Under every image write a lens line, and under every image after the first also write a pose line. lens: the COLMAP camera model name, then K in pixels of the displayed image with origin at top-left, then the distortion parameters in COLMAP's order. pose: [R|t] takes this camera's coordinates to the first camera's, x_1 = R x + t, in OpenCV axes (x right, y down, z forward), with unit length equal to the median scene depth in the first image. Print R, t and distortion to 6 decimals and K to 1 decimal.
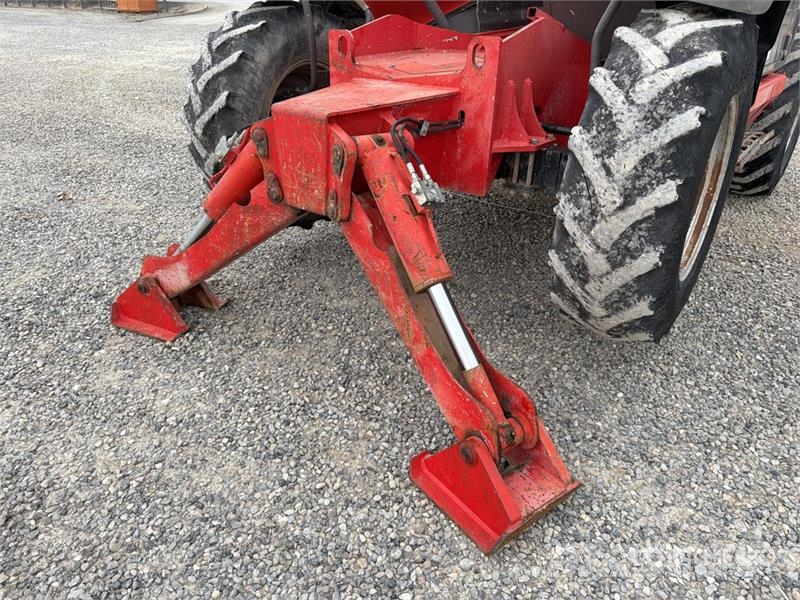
lens RADIAL K [[564.9, 0, 405.1], [0, 564.9, 297.0], [0, 0, 1]] dist [0.057617, -0.067393]
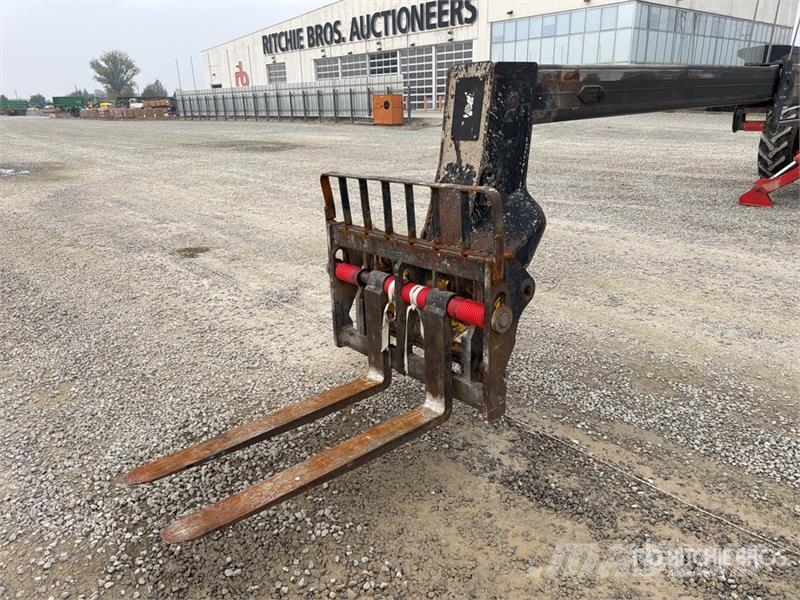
lens RADIAL K [[564.9, 0, 401.5], [0, 564.9, 309.5], [0, 0, 1]] dist [0.057617, -0.067393]
pose [[0.981153, 0.058525, -0.184154, -2.063091], [-0.086774, 0.984979, -0.149289, 1.454312], [0.172651, 0.162455, 0.971494, -2.530848]]
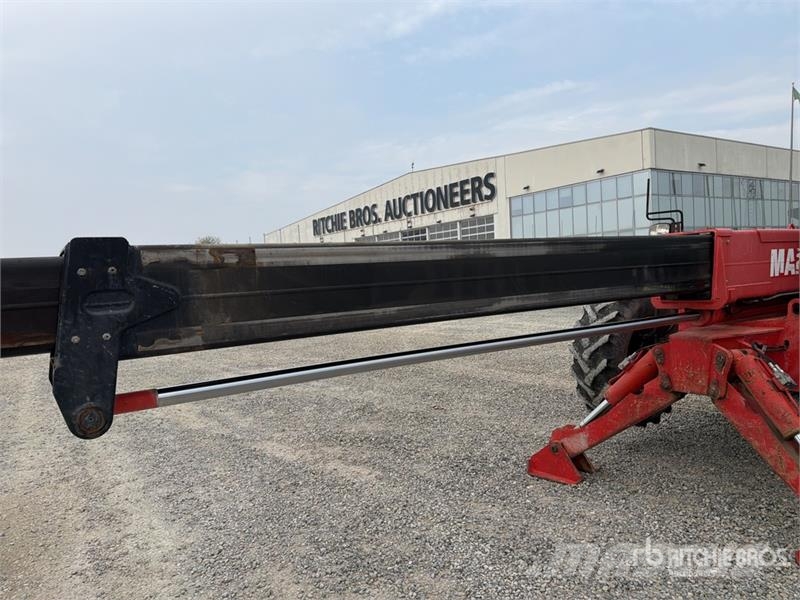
lens RADIAL K [[564.9, 0, 400.3], [0, 564.9, 304.2], [0, 0, 1]] dist [0.057617, -0.067393]
pose [[0.944953, -0.022616, -0.326424, -0.417003], [-0.120670, 0.903204, -0.411900, 0.395128], [0.304143, 0.428616, 0.850756, -0.785980]]
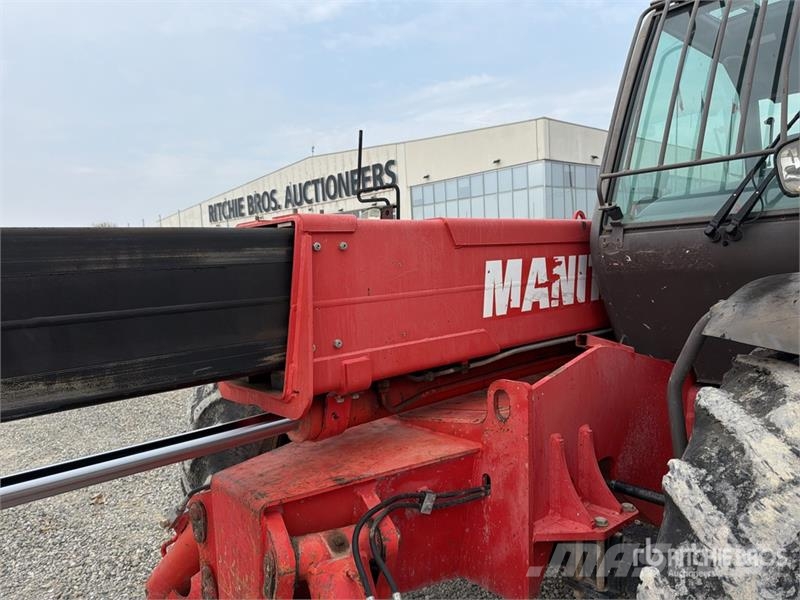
lens RADIAL K [[564.9, 0, 410.2], [0, 564.9, 302.0], [0, 0, 1]] dist [0.057617, -0.067393]
pose [[0.983462, -0.023338, -0.179605, 0.141993], [-0.053619, 0.909691, -0.411809, -0.233880], [0.172995, 0.414629, 0.893396, 0.280351]]
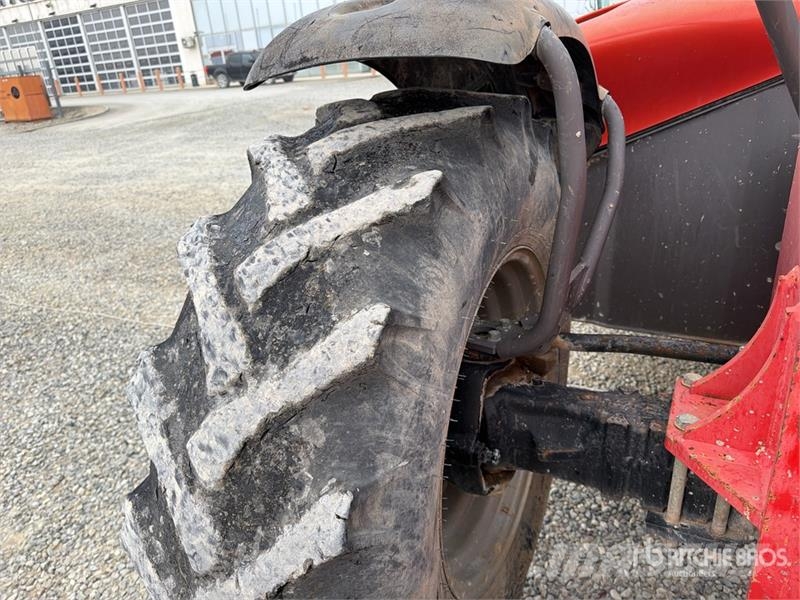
lens RADIAL K [[579.5, 0, 401.0], [0, 579.5, 300.2], [0, 0, 1]] dist [-0.001885, 0.000476]
pose [[0.985619, -0.122308, 0.116603, -0.372418], [0.135226, 0.984667, -0.110199, -0.494263], [-0.101337, 0.124382, 0.987046, 0.928519]]
